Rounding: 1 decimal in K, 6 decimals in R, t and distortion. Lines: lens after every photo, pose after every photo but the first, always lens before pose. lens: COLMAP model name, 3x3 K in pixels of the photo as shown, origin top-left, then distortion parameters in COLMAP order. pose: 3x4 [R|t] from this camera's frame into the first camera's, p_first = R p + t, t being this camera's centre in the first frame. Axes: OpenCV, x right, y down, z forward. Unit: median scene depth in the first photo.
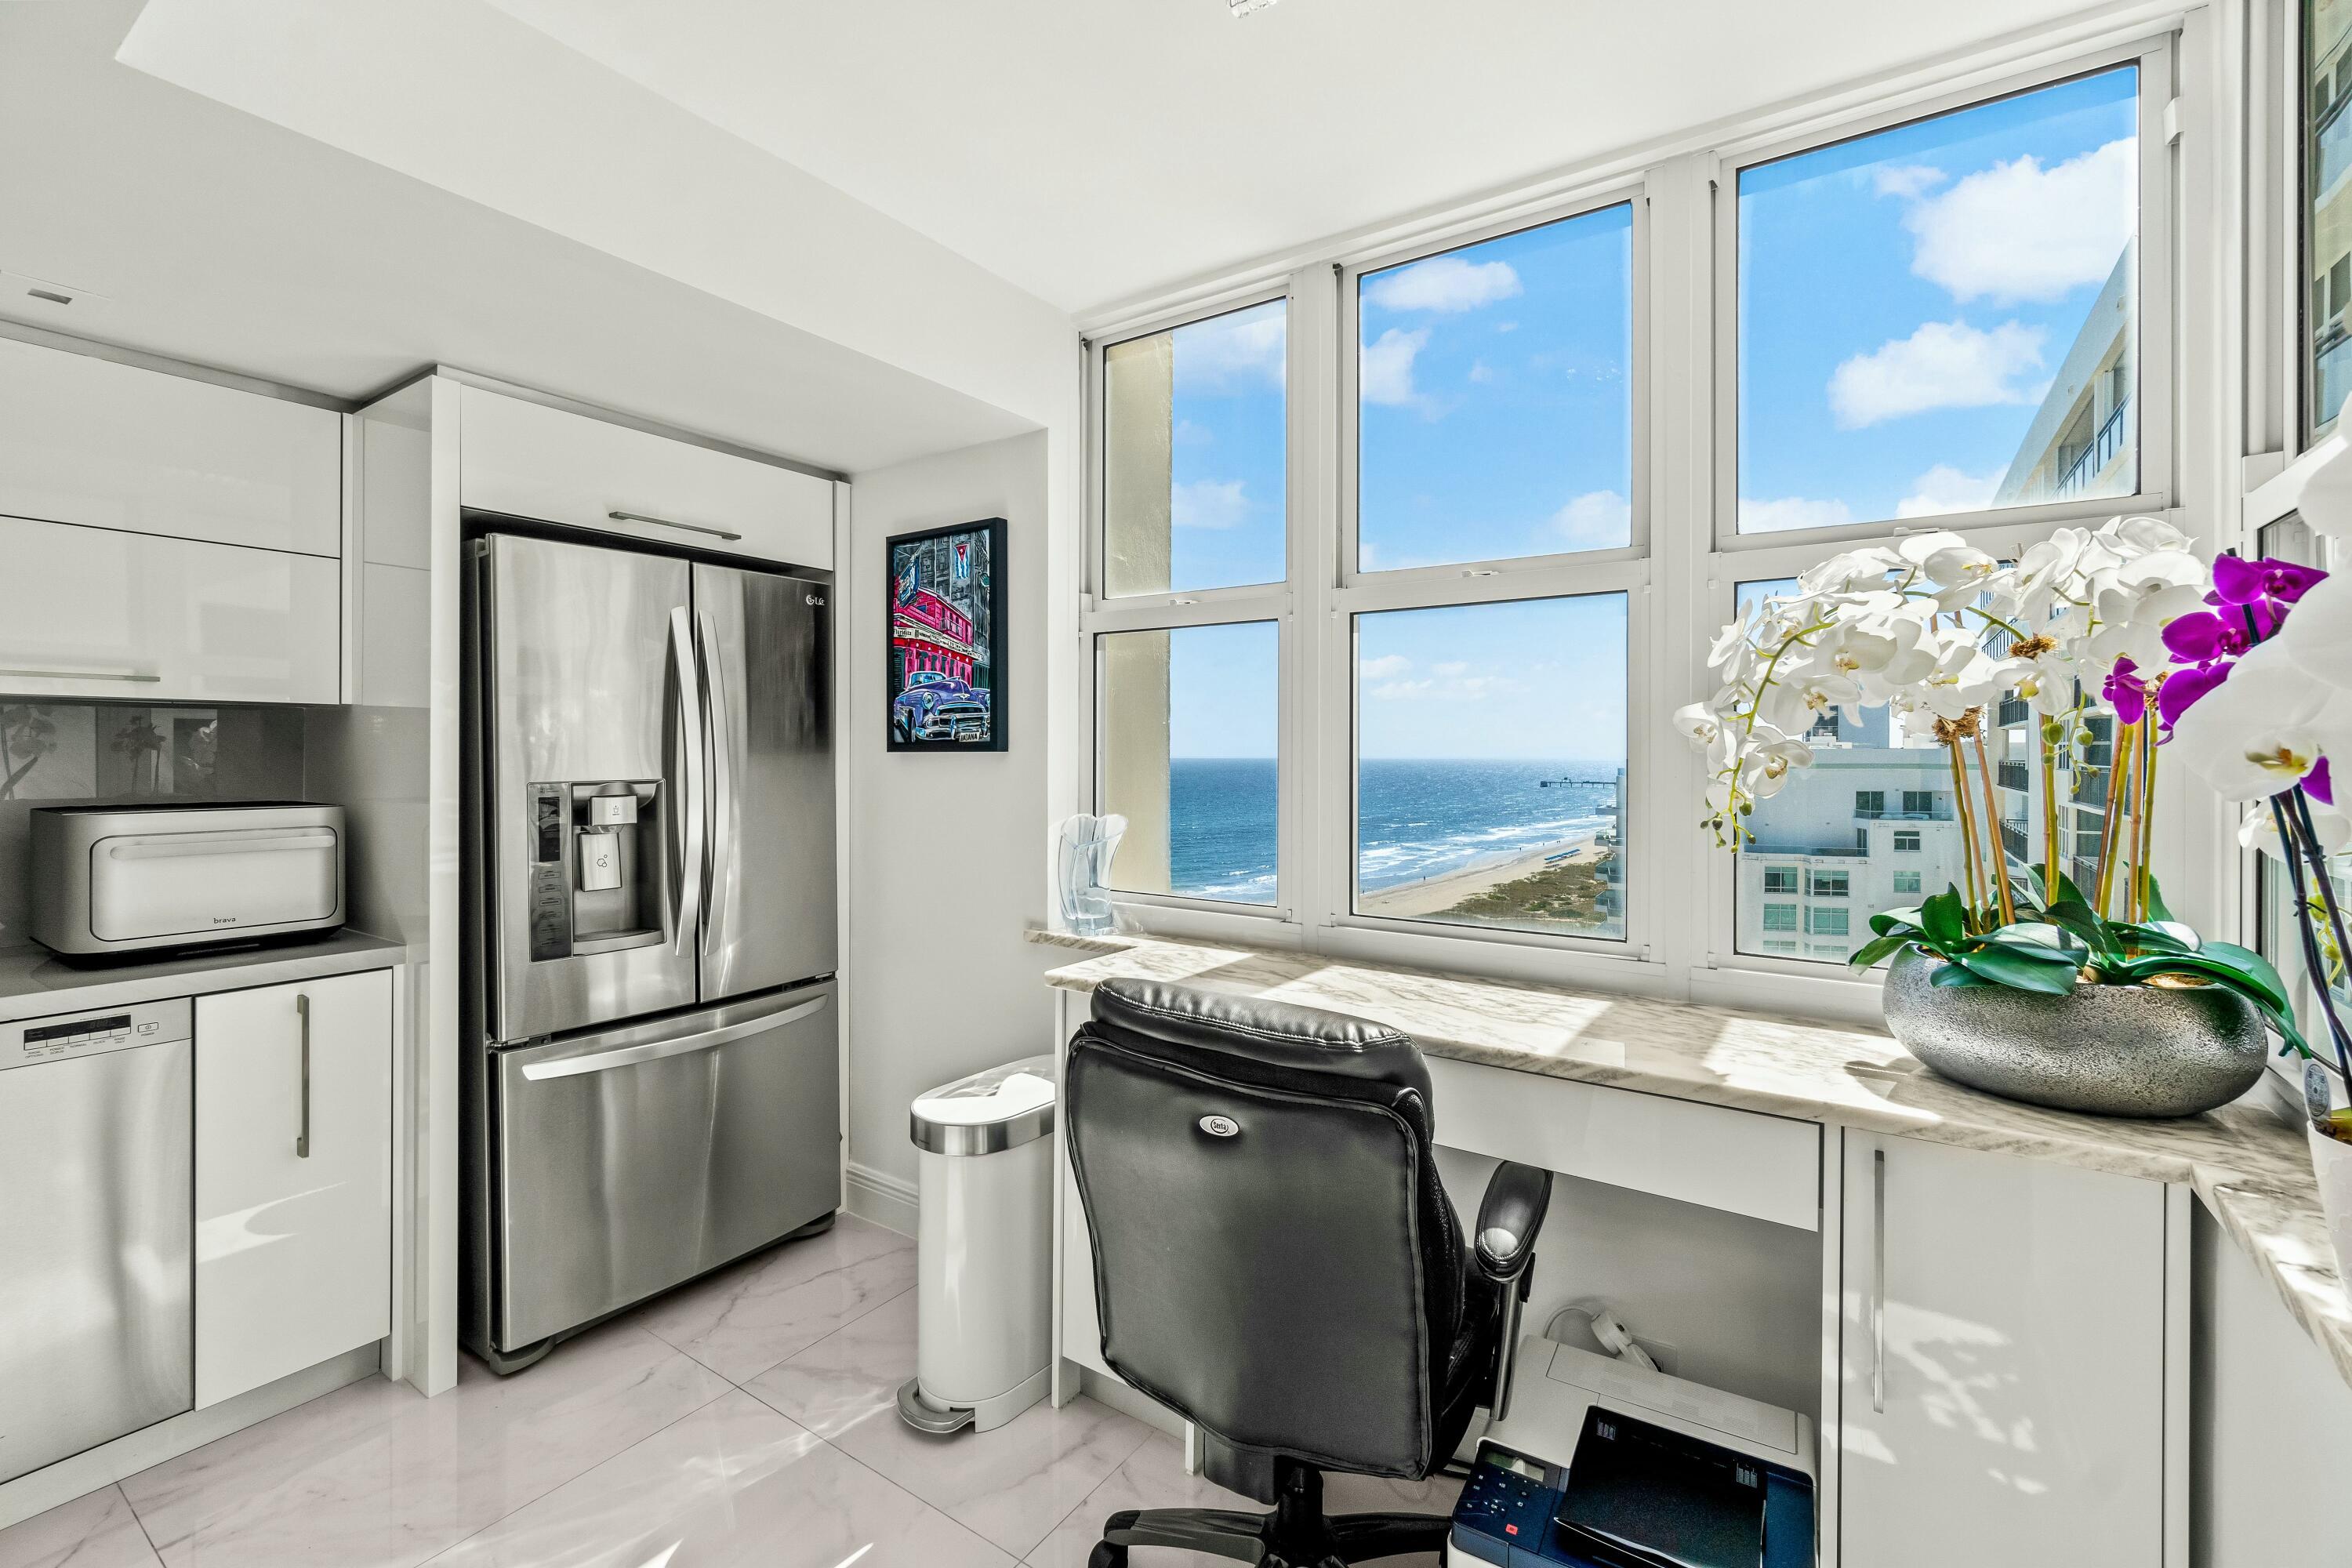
lens RADIAL K [[1001.7, 0, 1182.4], [0, 1001.7, 760.6], [0, 0, 1]] dist [-0.002426, -0.000166]
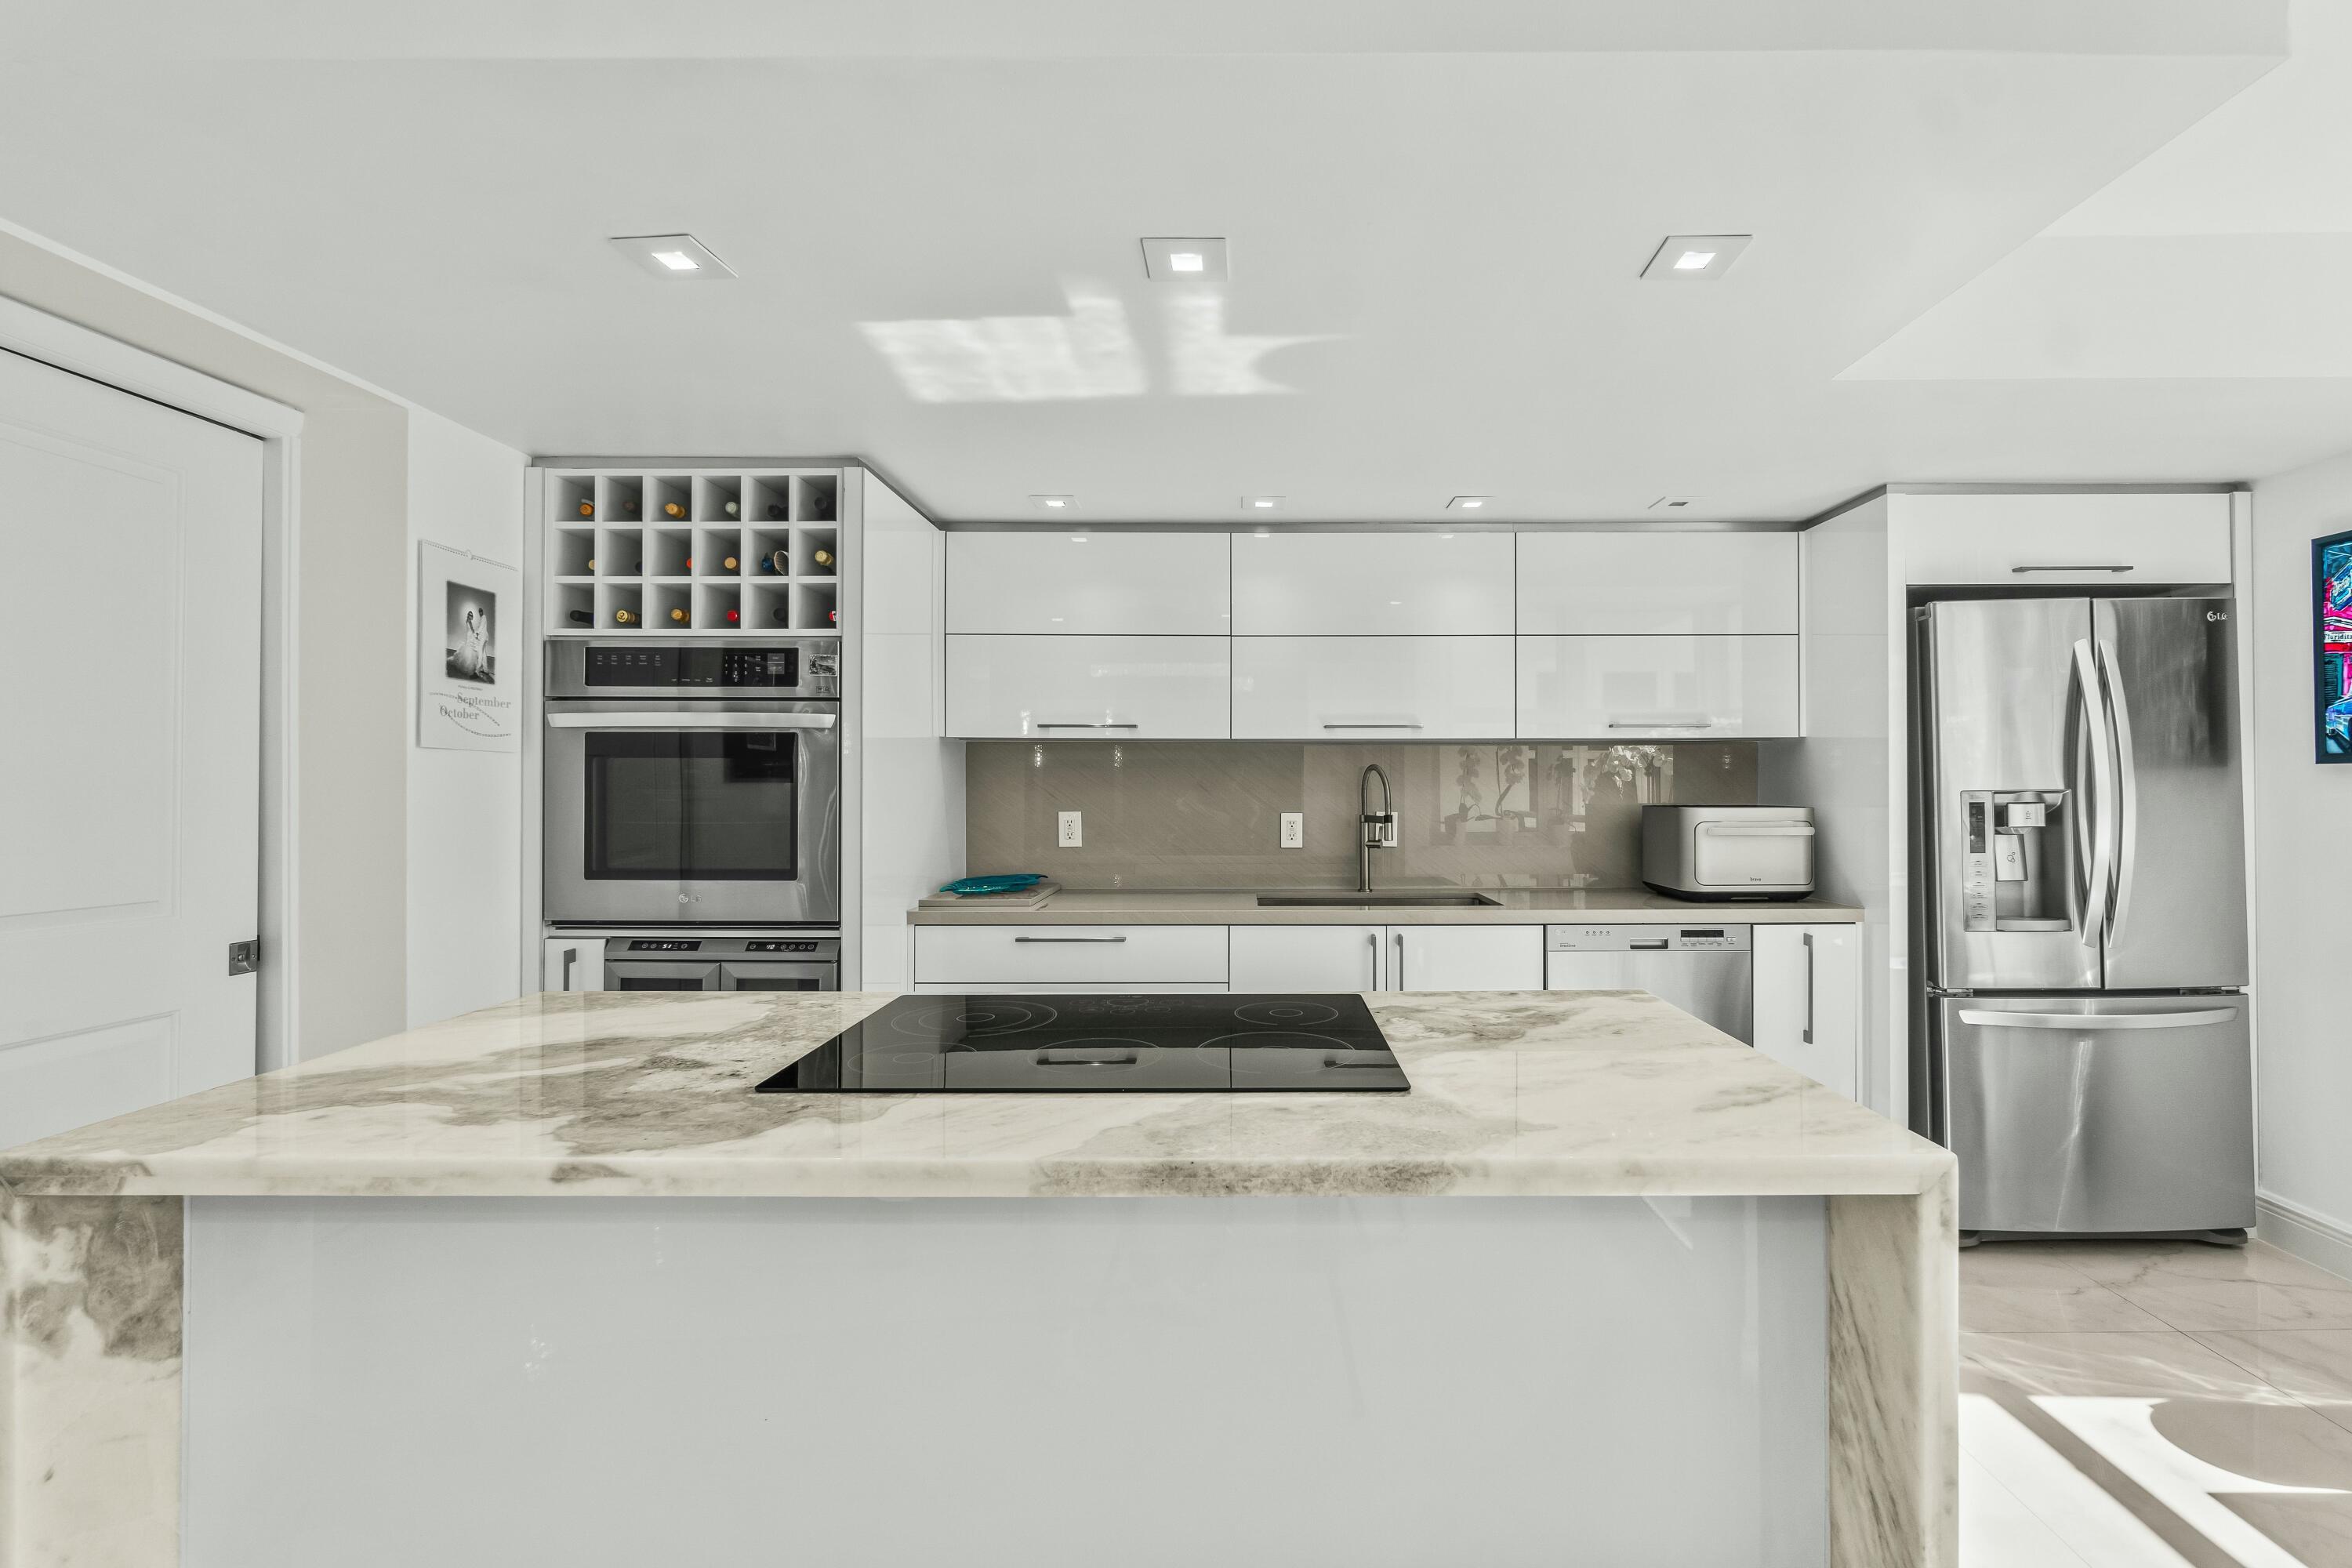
lens RADIAL K [[1043.3, 0, 1247.6], [0, 1043.3, 778.5], [0, 0, 1]] dist [-0.004631, 0.000165]
pose [[0.560887, -0.011786, -0.827809, -0.051012], [-0.000580, 0.999893, -0.014629, 0.022411], [0.827892, 0.008685, 0.560820, -0.435181]]
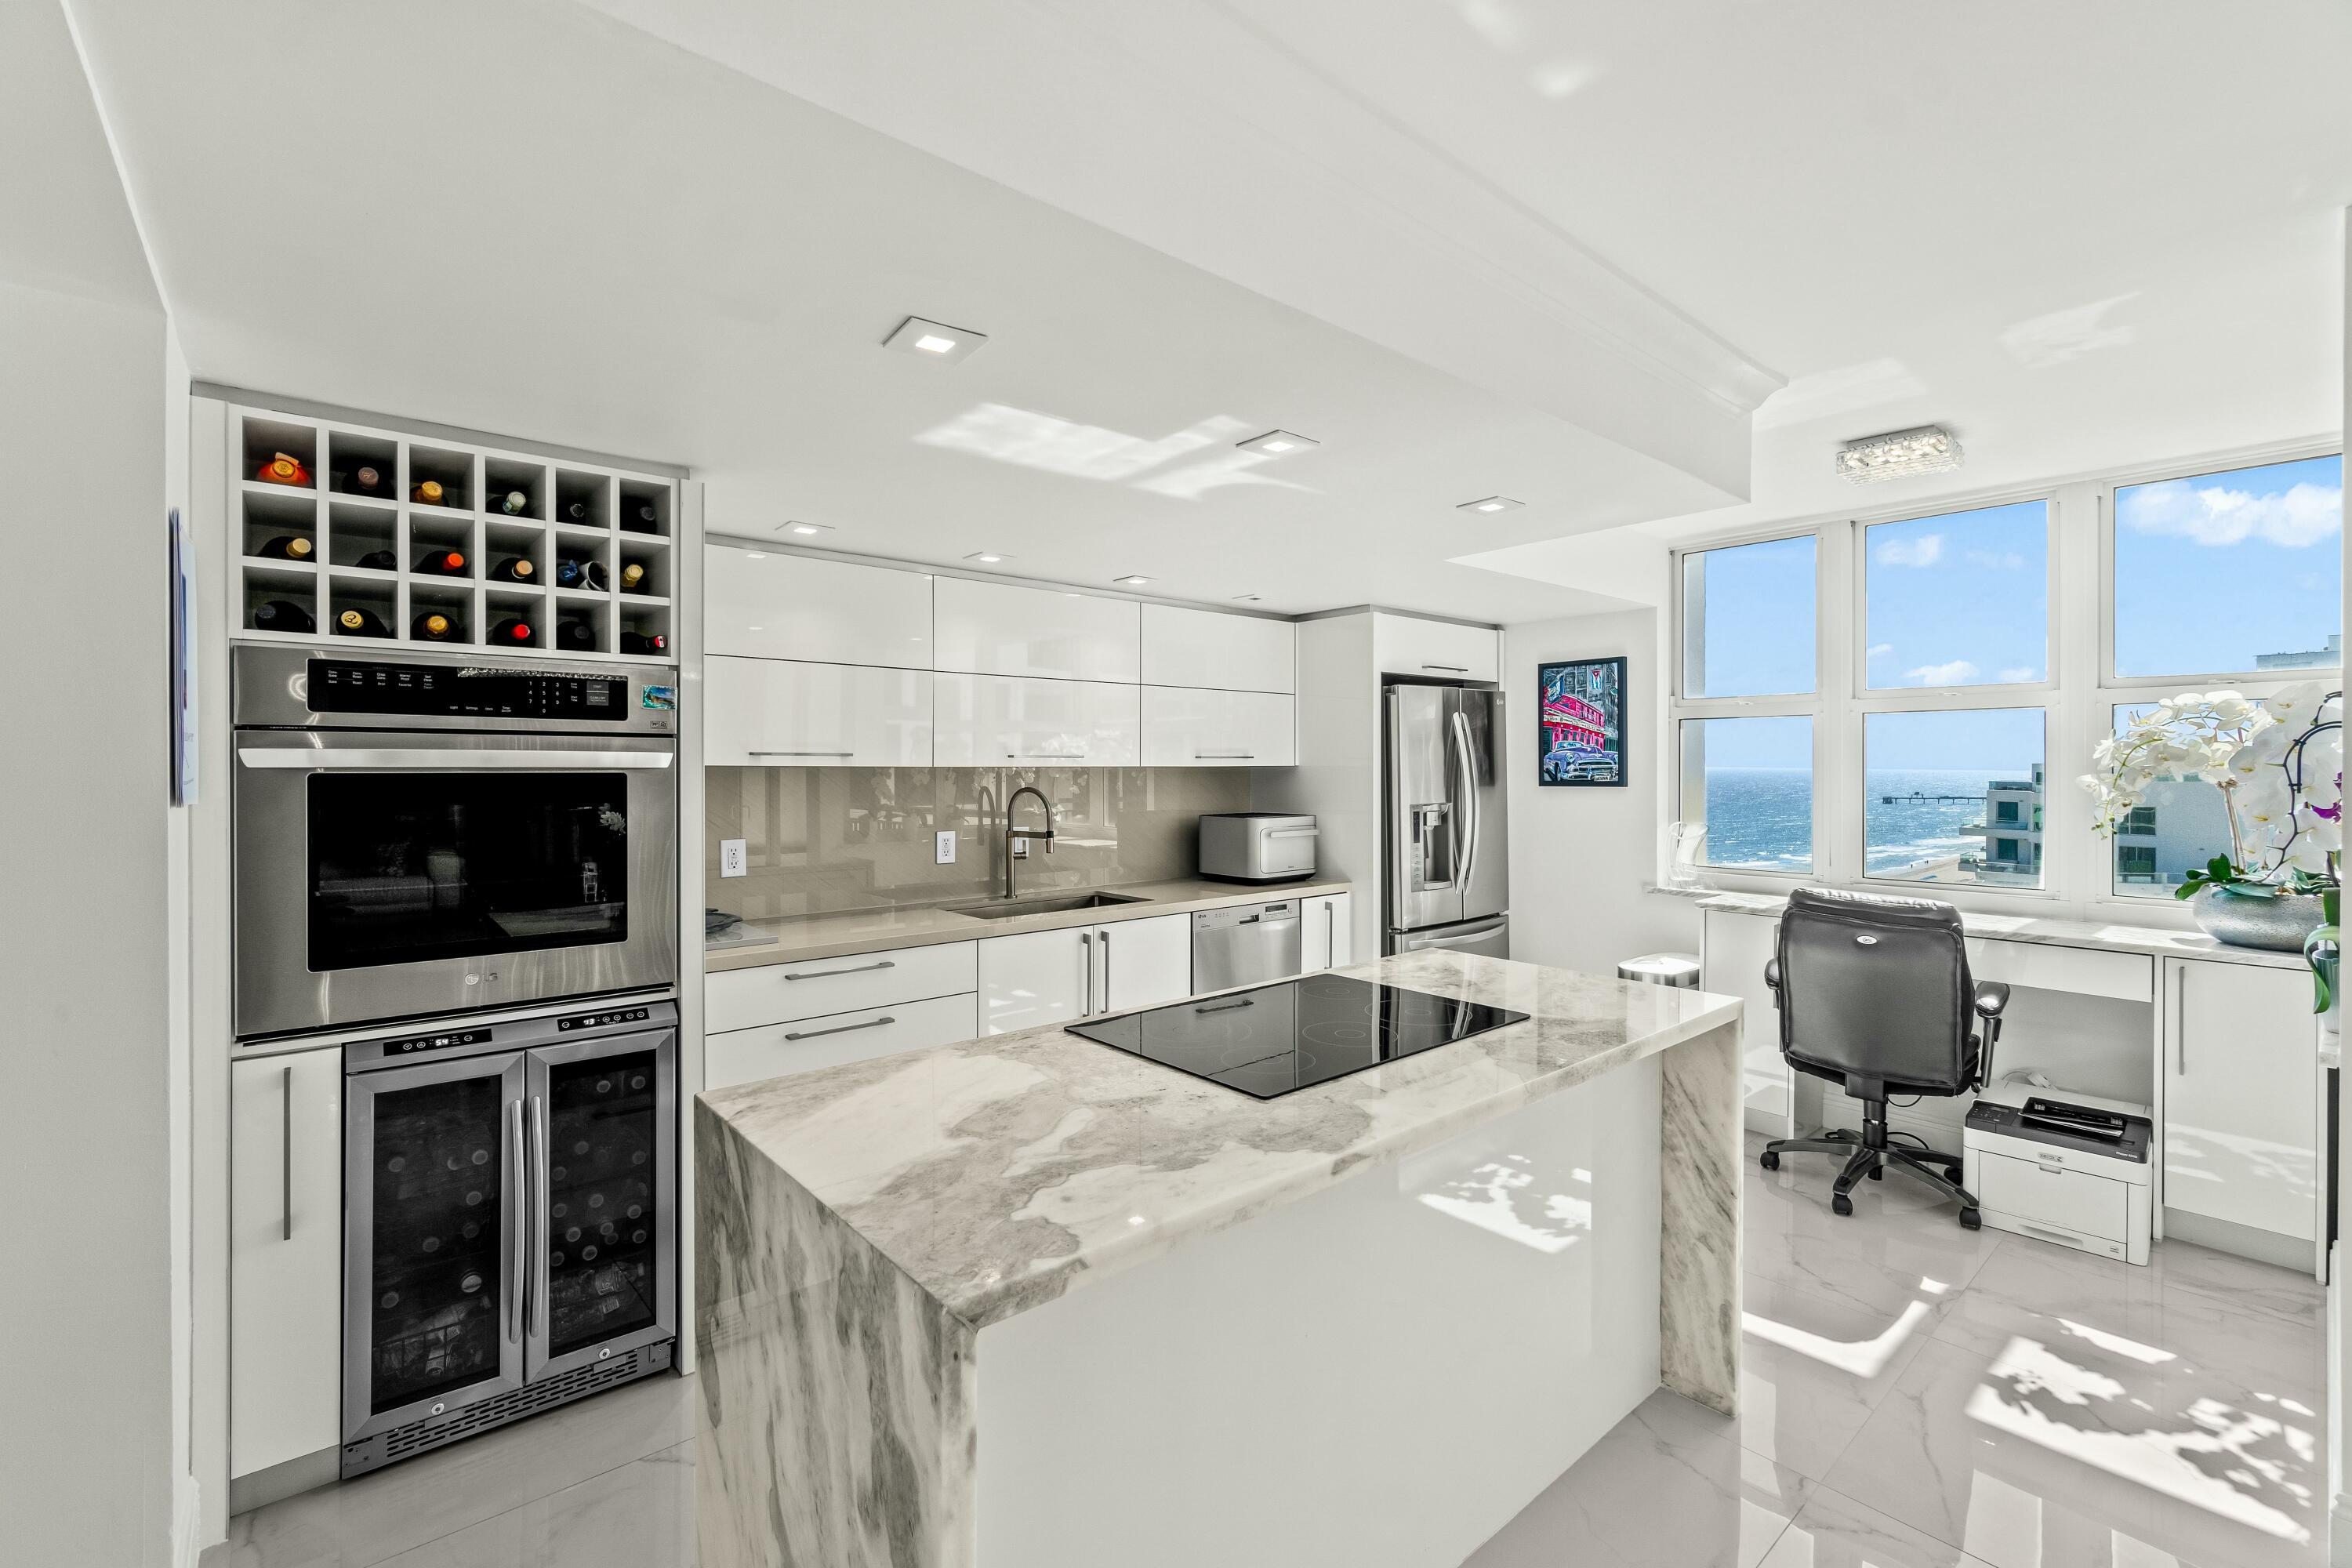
lens RADIAL K [[1005.2, 0, 1176.0], [0, 1005.2, 778.9], [0, 0, 1]] dist [-0.005589, 0.000470]
pose [[0.962802, -0.004701, -0.270166, -0.472162], [0.006032, 0.999973, 0.004095, -0.035568], [0.270139, -0.005572, 0.962805, -0.952217]]
